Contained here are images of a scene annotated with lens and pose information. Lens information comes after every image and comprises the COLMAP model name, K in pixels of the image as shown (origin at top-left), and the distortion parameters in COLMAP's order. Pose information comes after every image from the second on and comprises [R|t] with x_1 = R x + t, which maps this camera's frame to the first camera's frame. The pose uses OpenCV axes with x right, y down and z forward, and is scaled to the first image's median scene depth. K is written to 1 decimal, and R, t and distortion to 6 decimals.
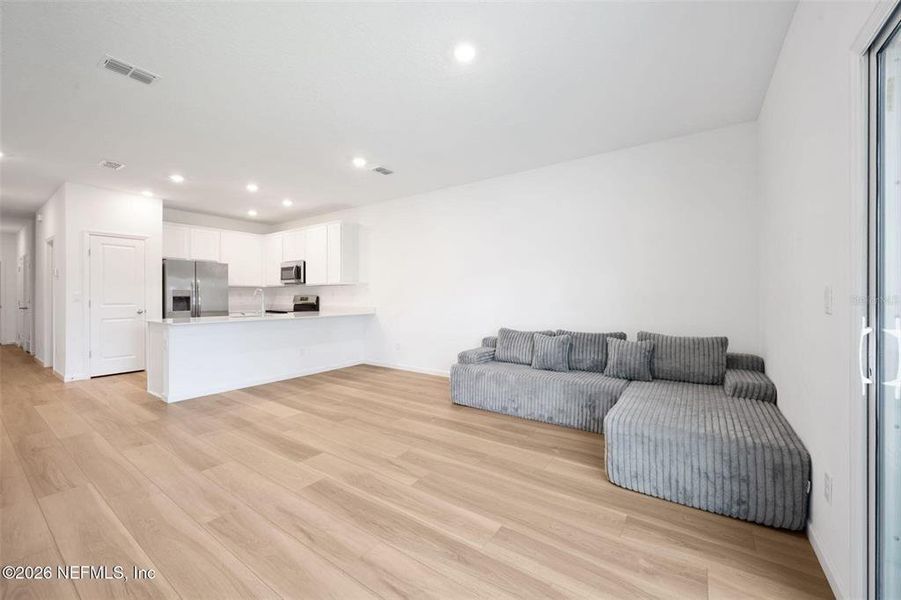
lens RADIAL K [[355.2, 0, 450.5], [0, 355.2, 293.1], [0, 0, 1]] dist [-0.003298, 0.000486]
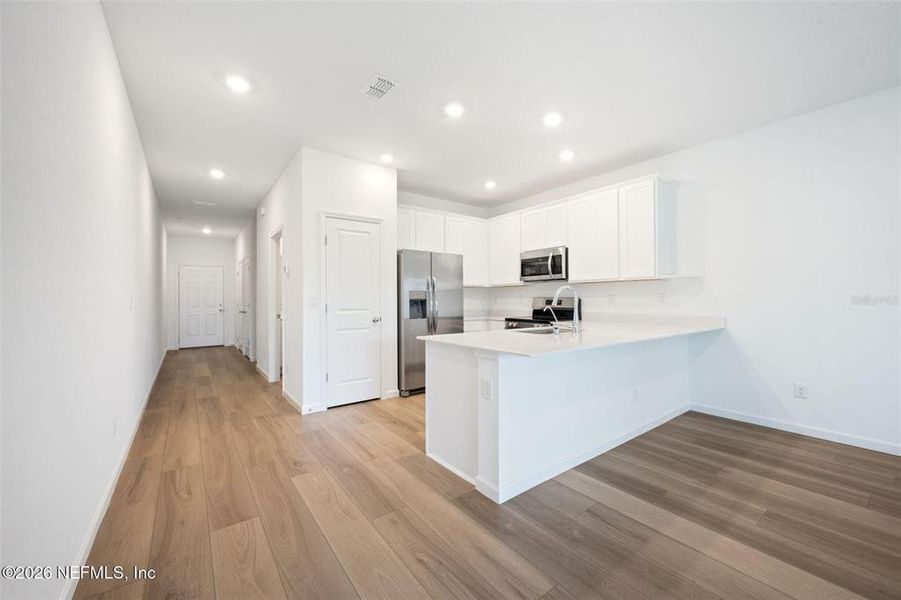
lens RADIAL K [[355.2, 0, 457.0], [0, 355.2, 293.8], [0, 0, 1]] dist [-0.003298, 0.000486]
pose [[0.953617, -0.008269, -0.300907, -0.450764], [0.006435, 0.999954, -0.007084, 0.003703], [0.300952, 0.004819, 0.953627, 0.313775]]
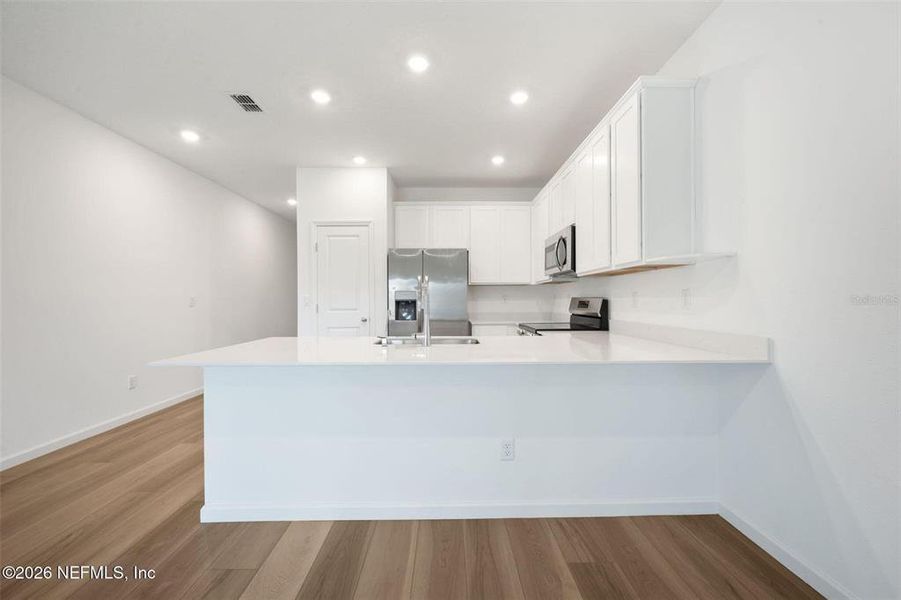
lens RADIAL K [[355.2, 0, 445.7], [0, 355.2, 296.7], [0, 0, 1]] dist [-0.003298, 0.000486]
pose [[0.587324, -0.011842, -0.809265, -0.138719], [0.009005, 0.999927, -0.008097, 0.009182], [0.809302, -0.002532, 0.587388, 0.639266]]
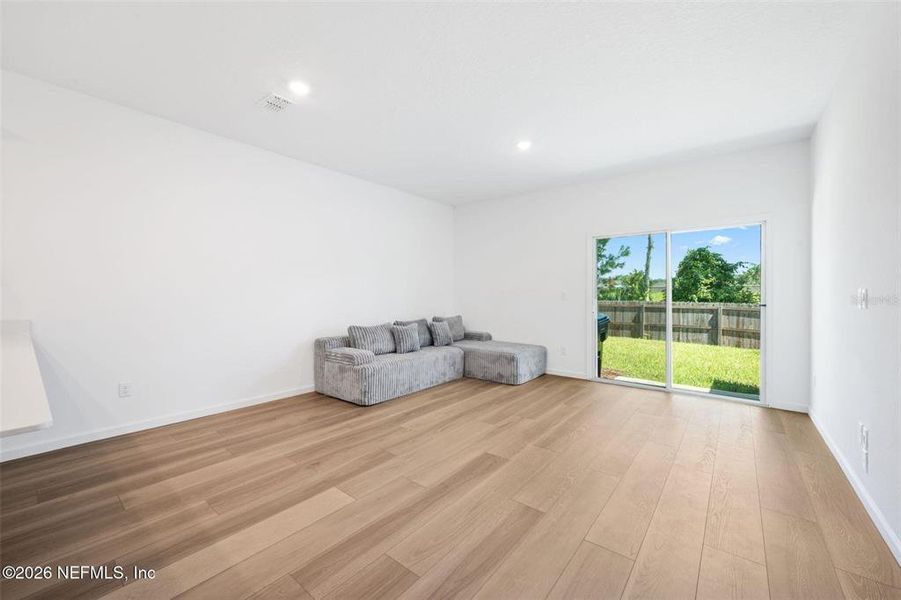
lens RADIAL K [[355.2, 0, 452.8], [0, 355.2, 293.2], [0, 0, 1]] dist [-0.003298, 0.000486]
pose [[0.060001, 0.006893, 0.998175, -0.604688], [-0.010448, 0.999926, -0.006277, 0.005566], [-0.998144, -0.010052, 0.060069, 0.462412]]
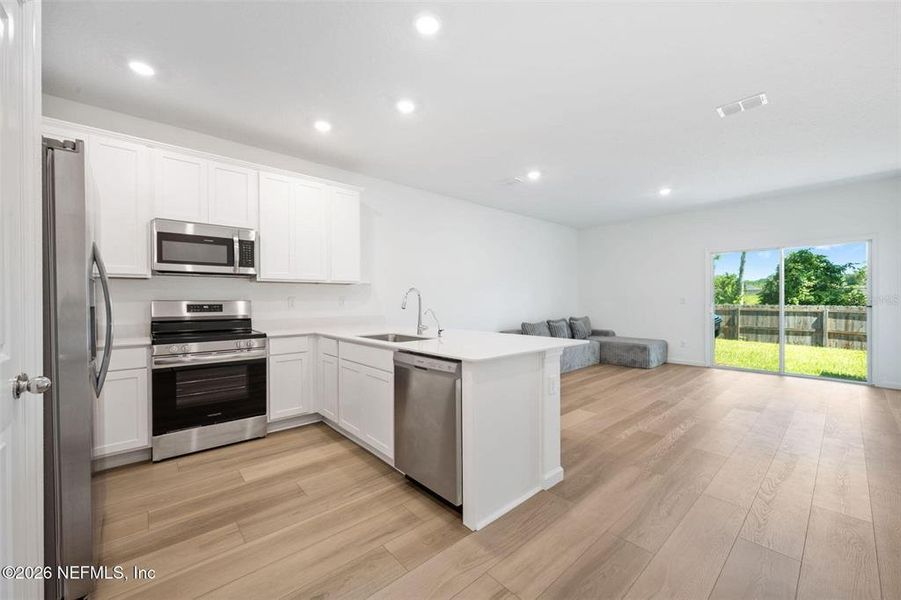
lens RADIAL K [[355.2, 0, 449.9], [0, 355.2, 299.6], [0, 0, 1]] dist [-0.003298, 0.000486]
pose [[0.224076, 0.001379, 0.974571, -0.926423], [-0.003221, 0.999995, -0.000675, 0.005360], [-0.974566, -0.002988, 0.224079, 0.685843]]
